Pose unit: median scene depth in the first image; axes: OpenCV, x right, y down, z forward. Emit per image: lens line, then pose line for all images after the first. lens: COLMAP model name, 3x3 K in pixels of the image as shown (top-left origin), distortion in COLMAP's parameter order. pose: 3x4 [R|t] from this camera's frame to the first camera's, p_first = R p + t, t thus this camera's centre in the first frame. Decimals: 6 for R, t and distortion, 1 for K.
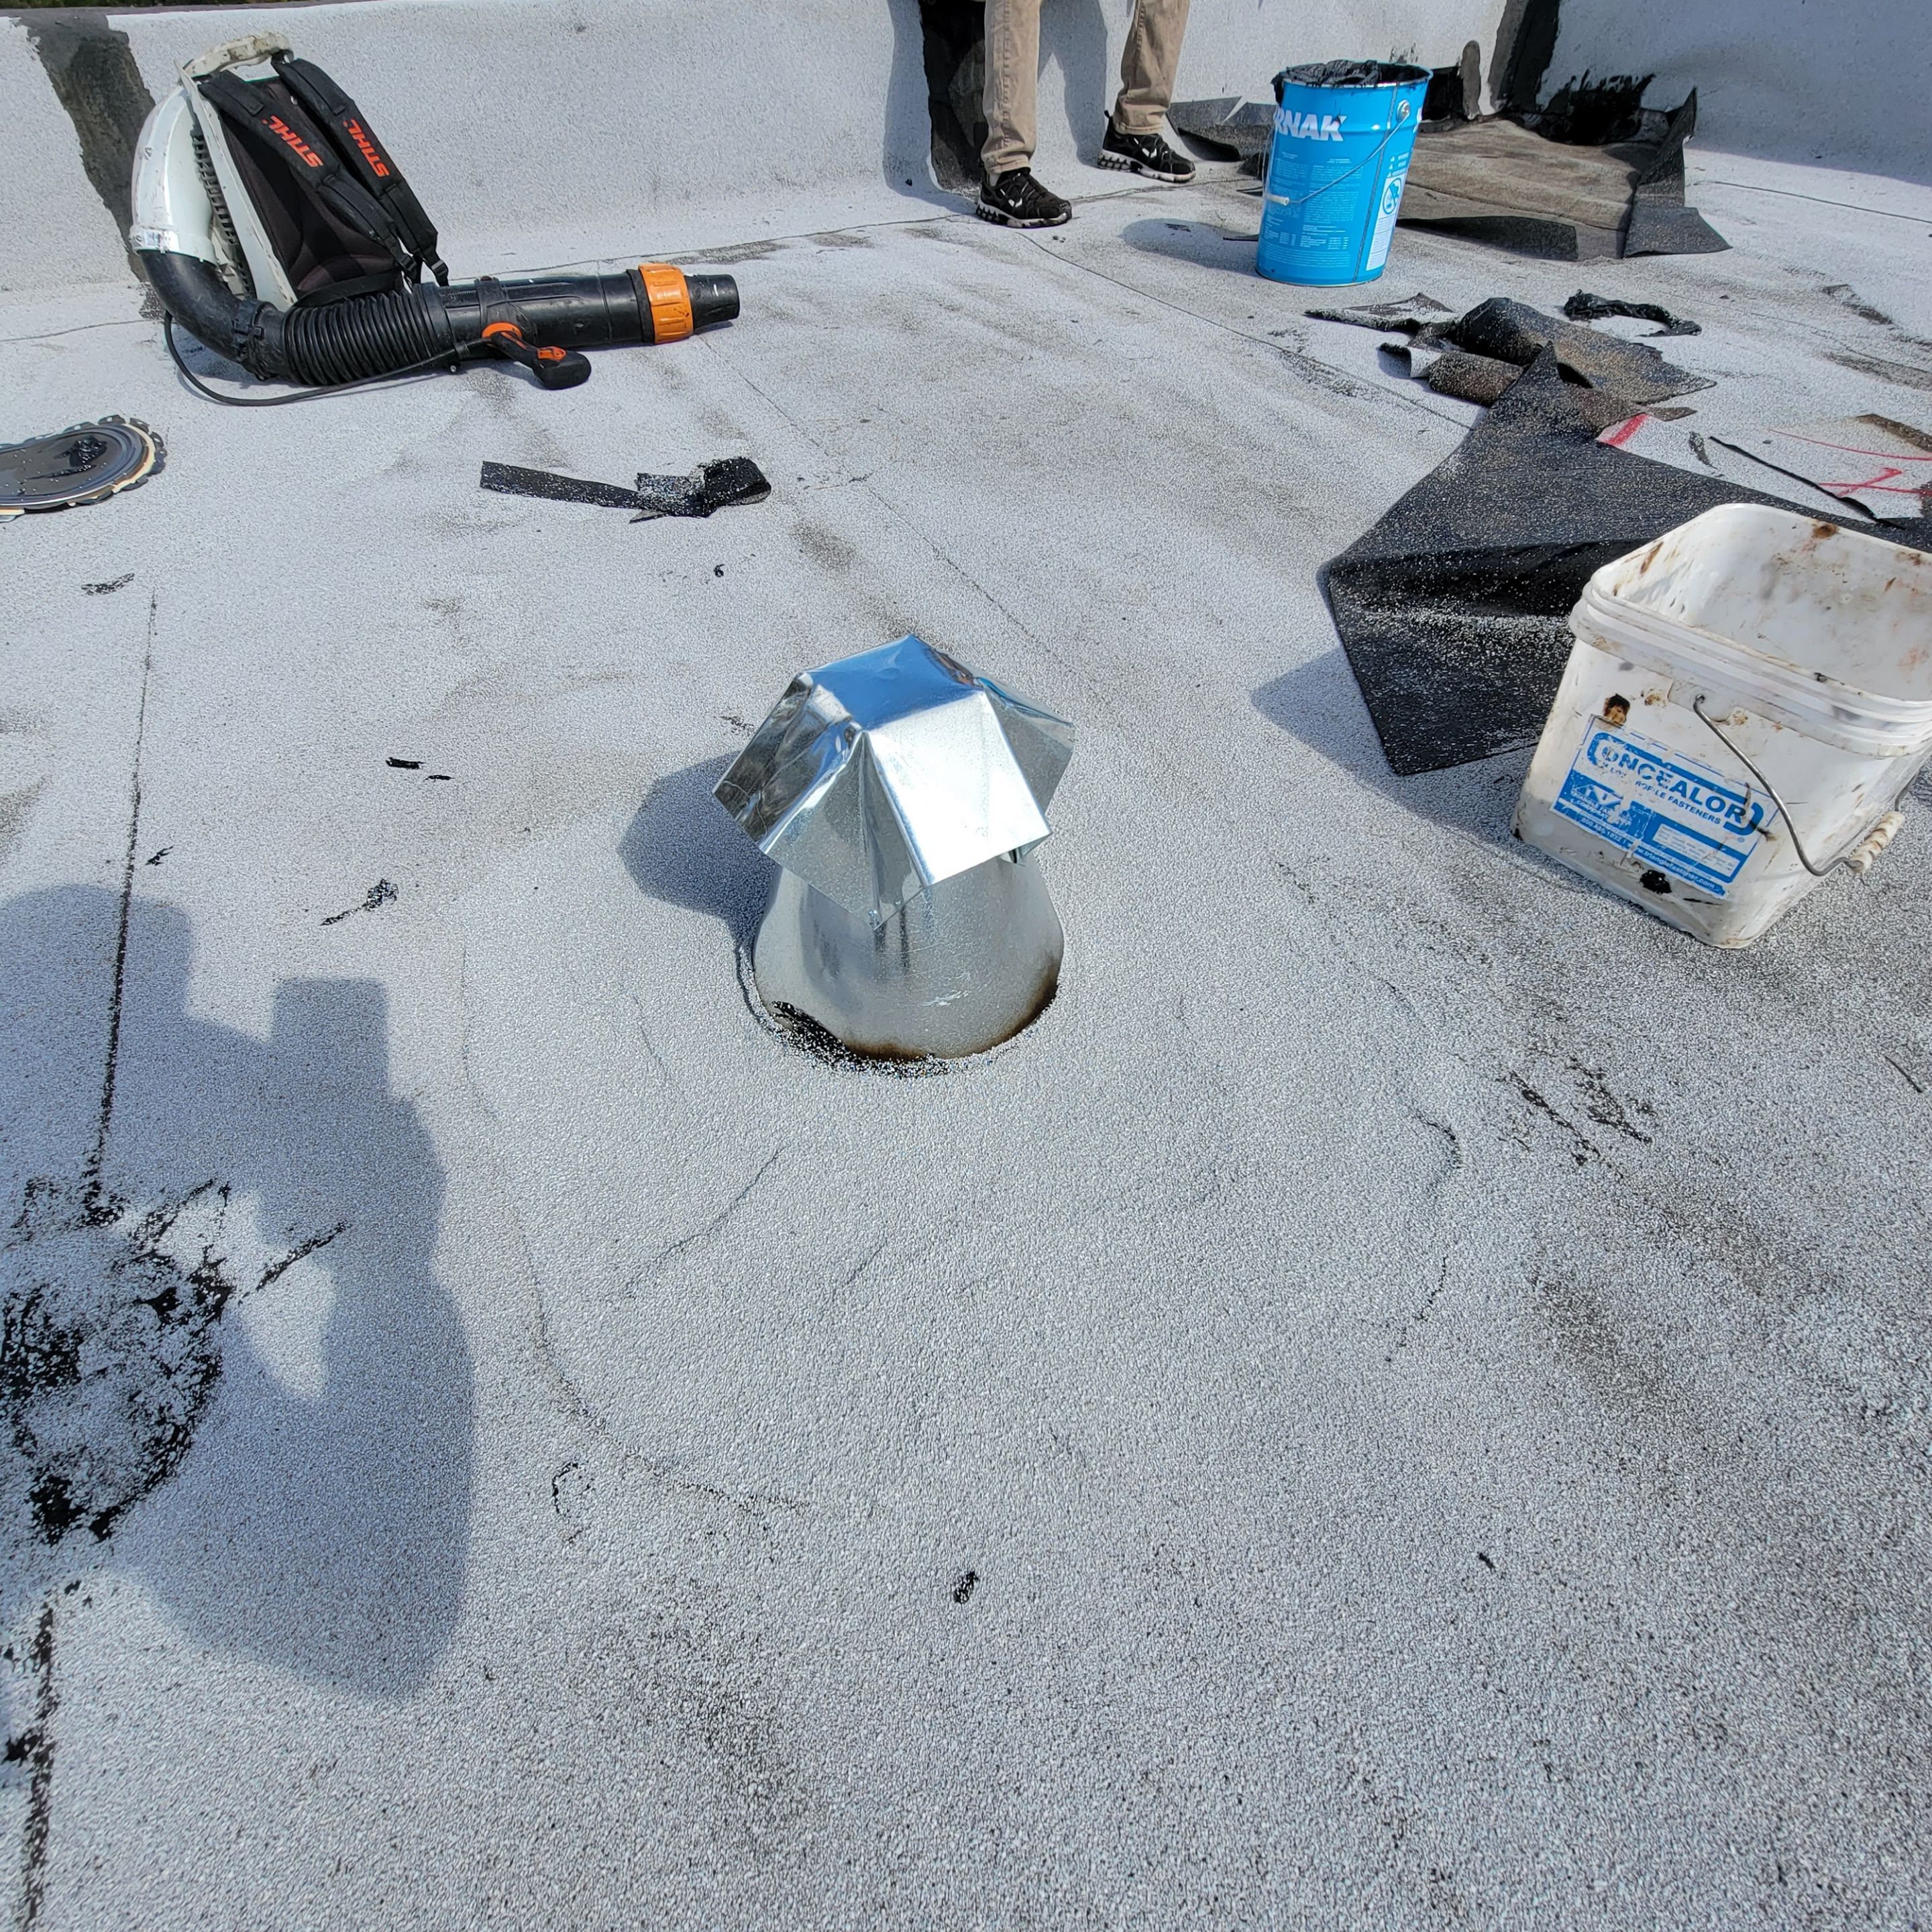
lens RADIAL K [[1052.5, 0, 958.8], [0, 1052.5, 959.0], [0, 0, 1]] dist [-0.006900, 0.001937]
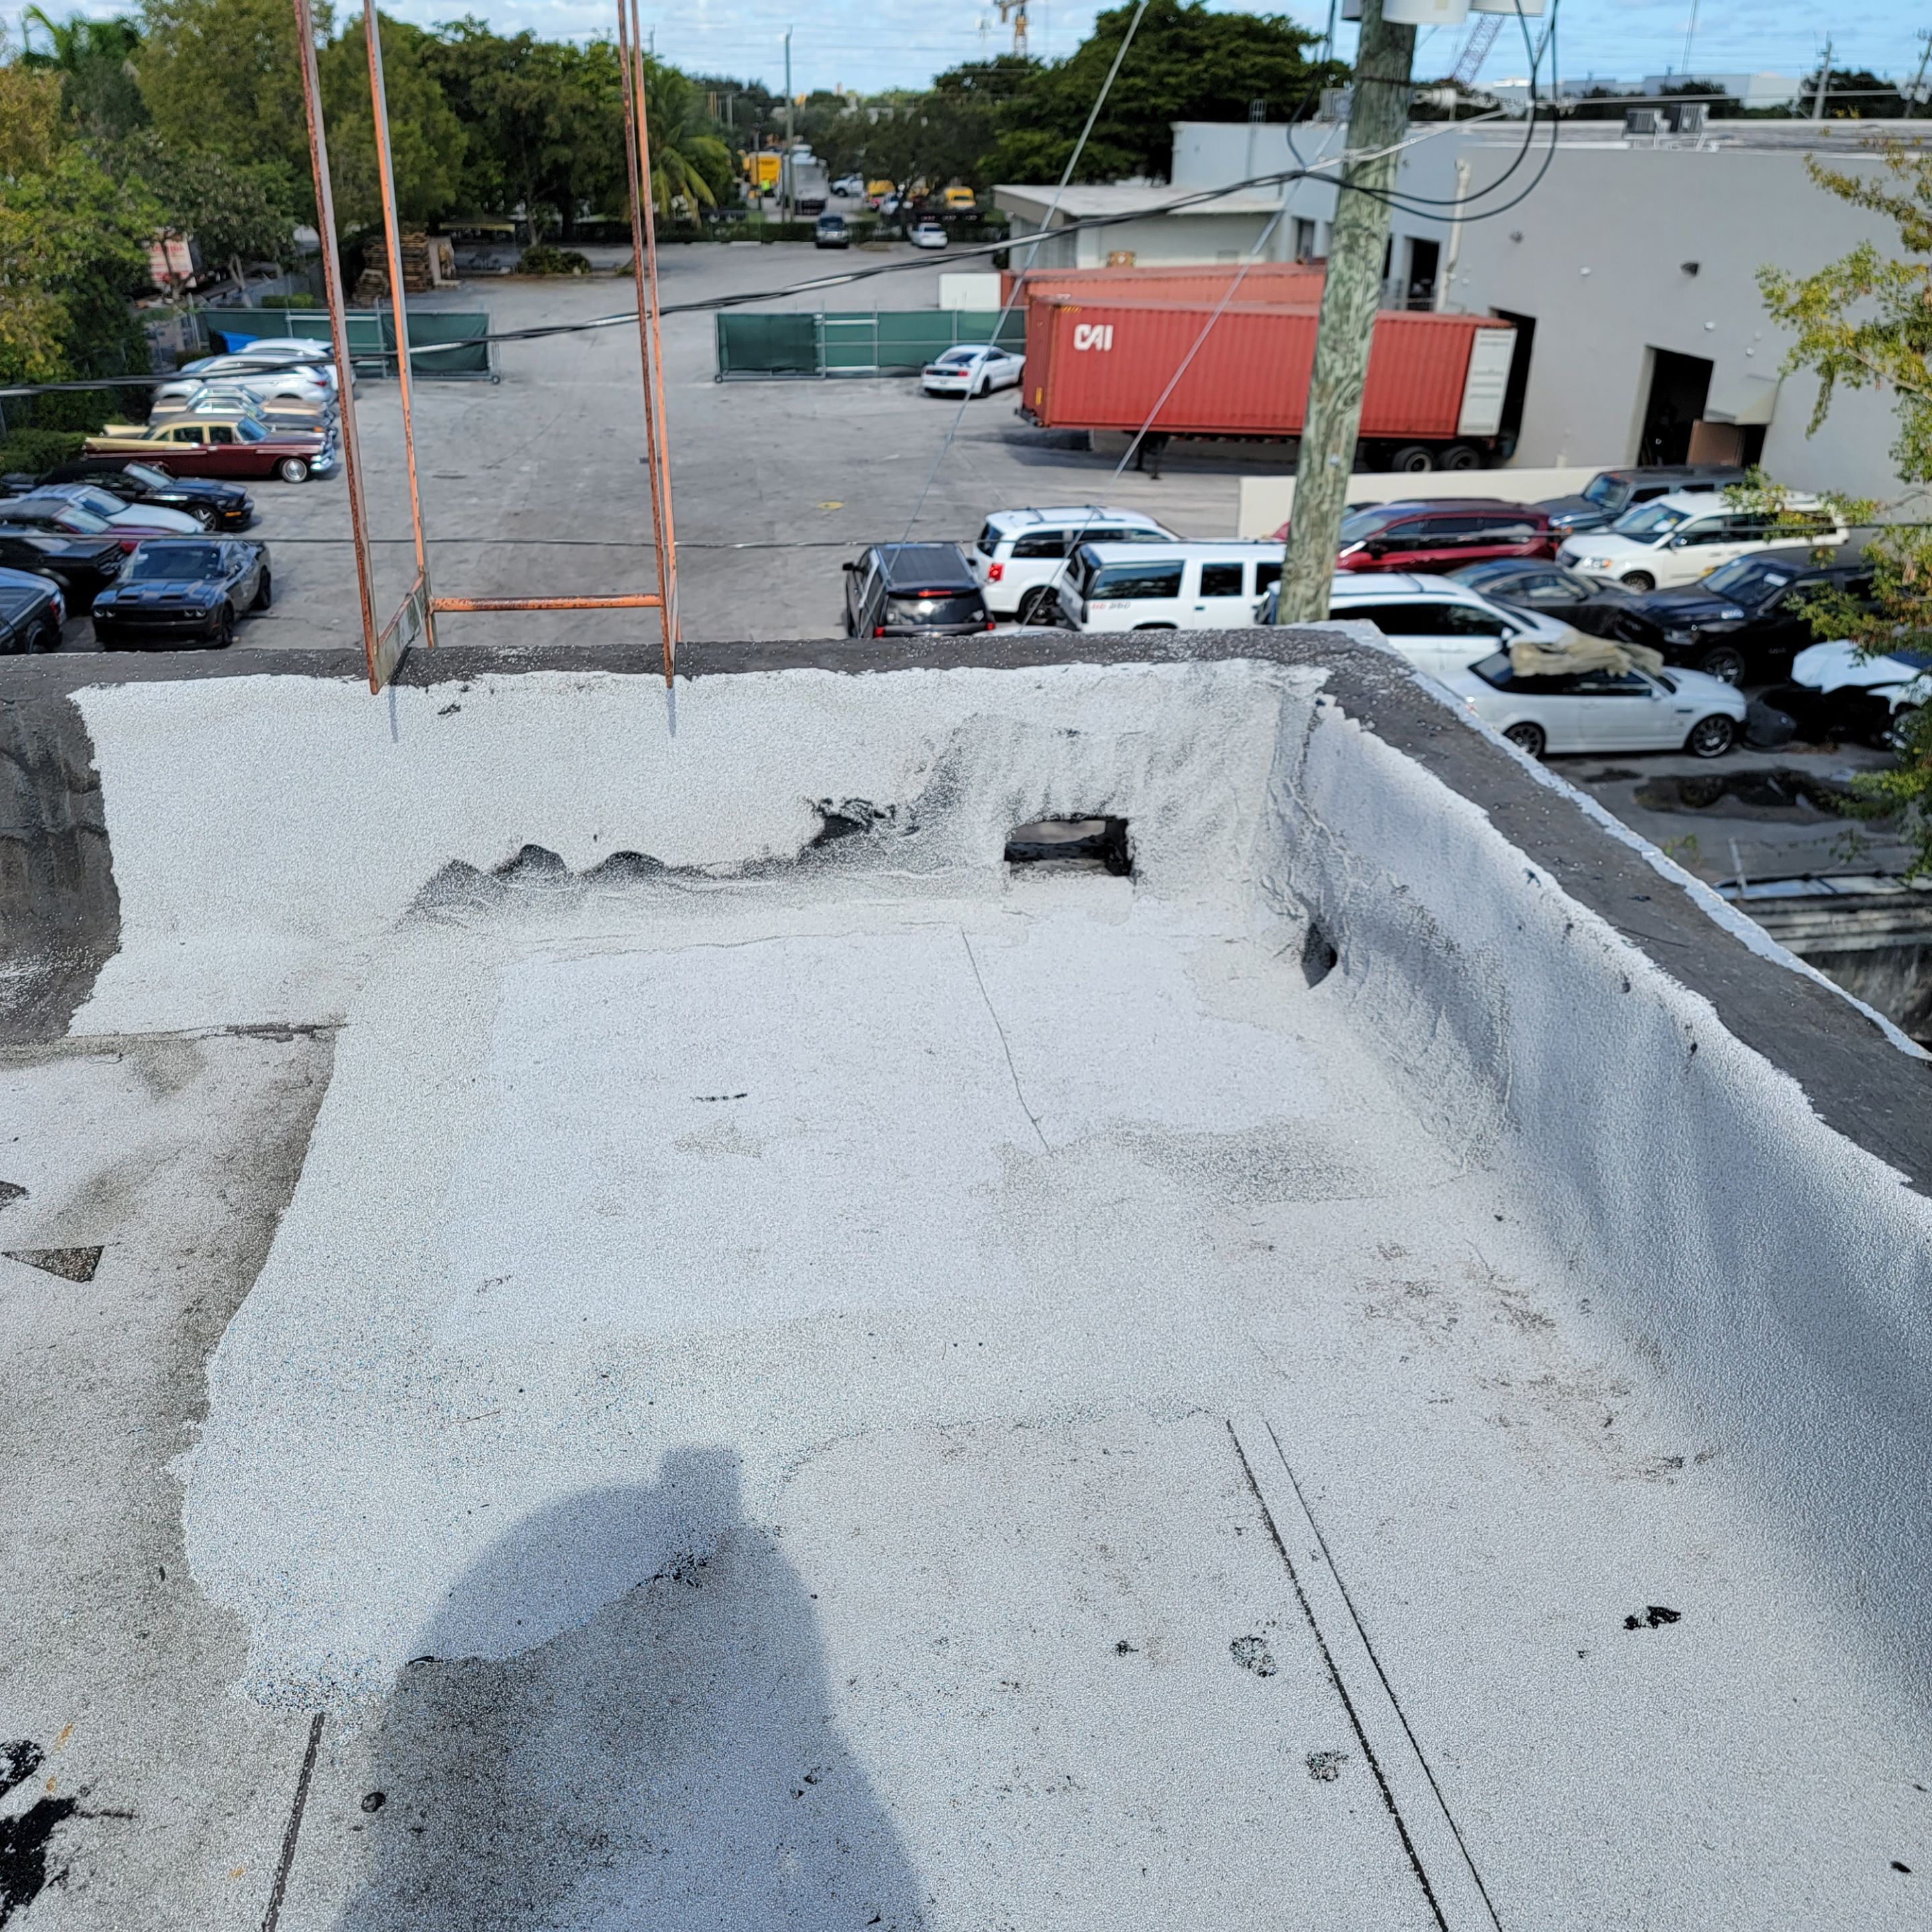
lens RADIAL K [[1786.9, 0, 926.7], [0, 1786.9, 981.8], [0, 0, 1]] dist [0.050971, 0.000000]
pose [[0.942433, 0.166890, -0.289773, 1.271582], [-0.254755, 0.919657, -0.298883, -0.897926], [0.216611, 0.355498, 0.909231, 0.307322]]
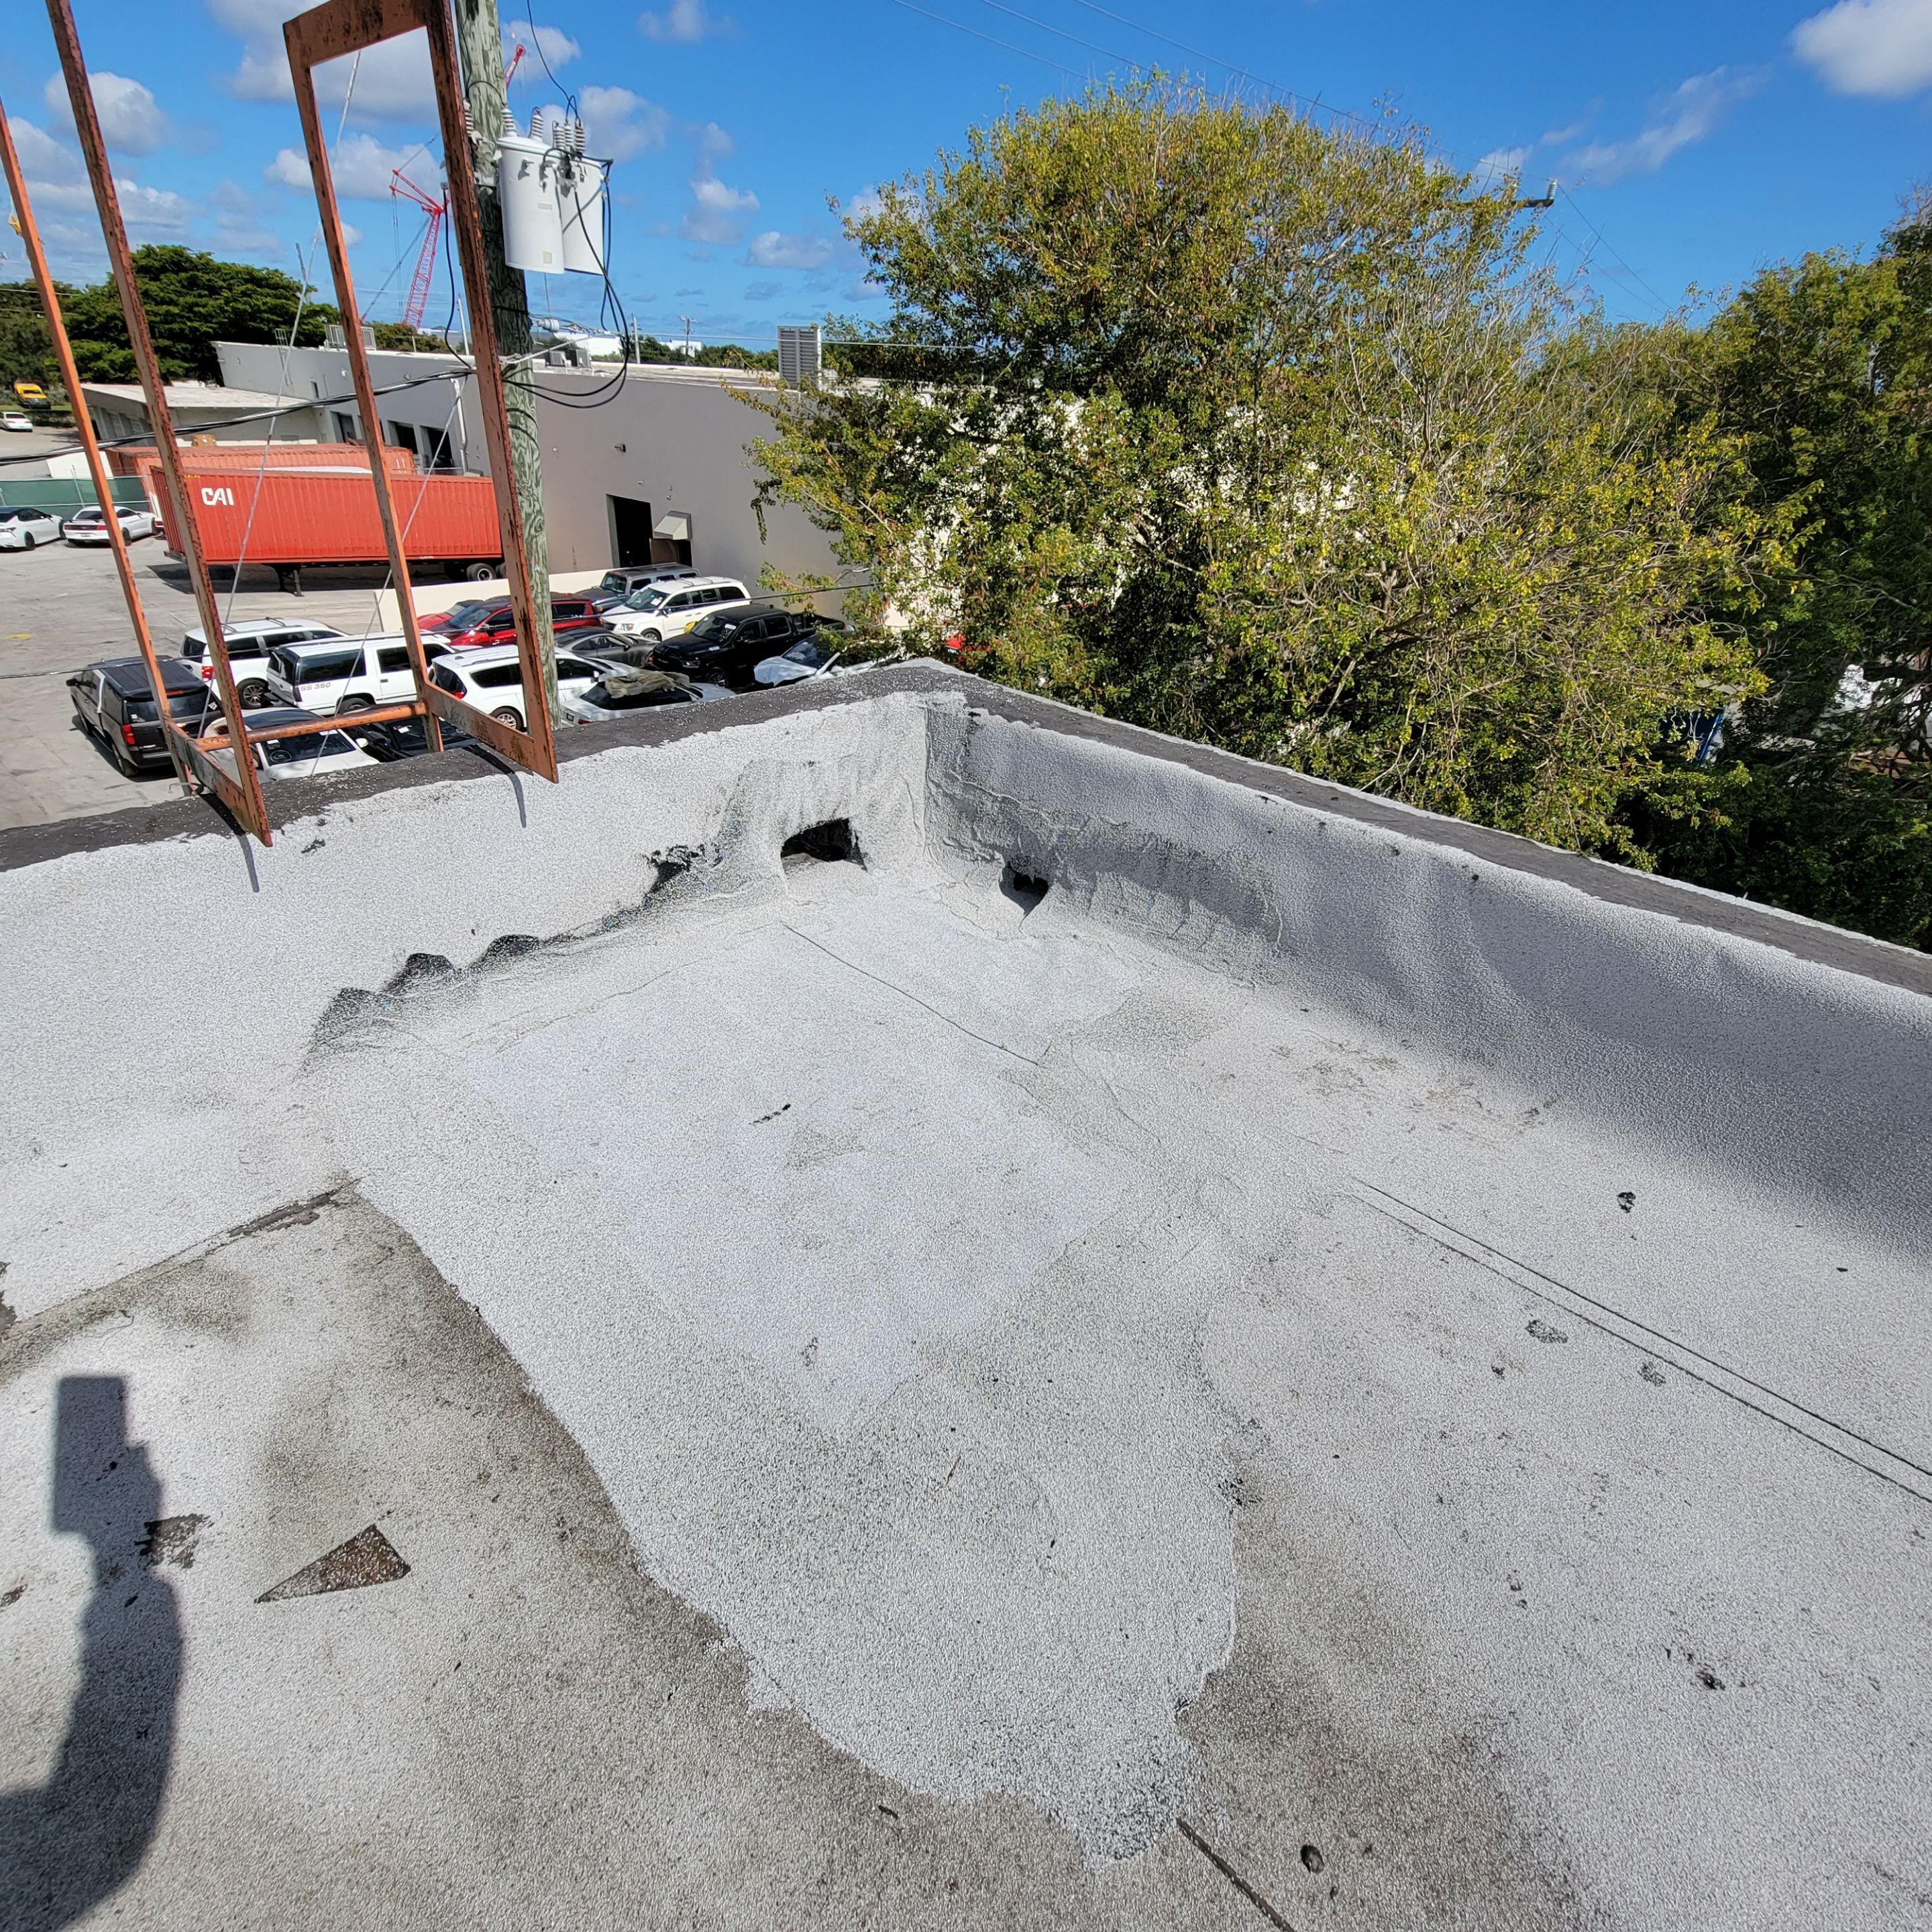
lens RADIAL K [[1052.5, 0, 961.4], [0, 1052.5, 961.2], [0, 0, 1]] dist [-0.006900, 0.001937]
pose [[0.938405, -0.104347, 0.329404, 0.561313], [0.192198, 0.949857, -0.246642, -1.057905], [-0.287150, 0.294761, 0.911406, 0.607977]]
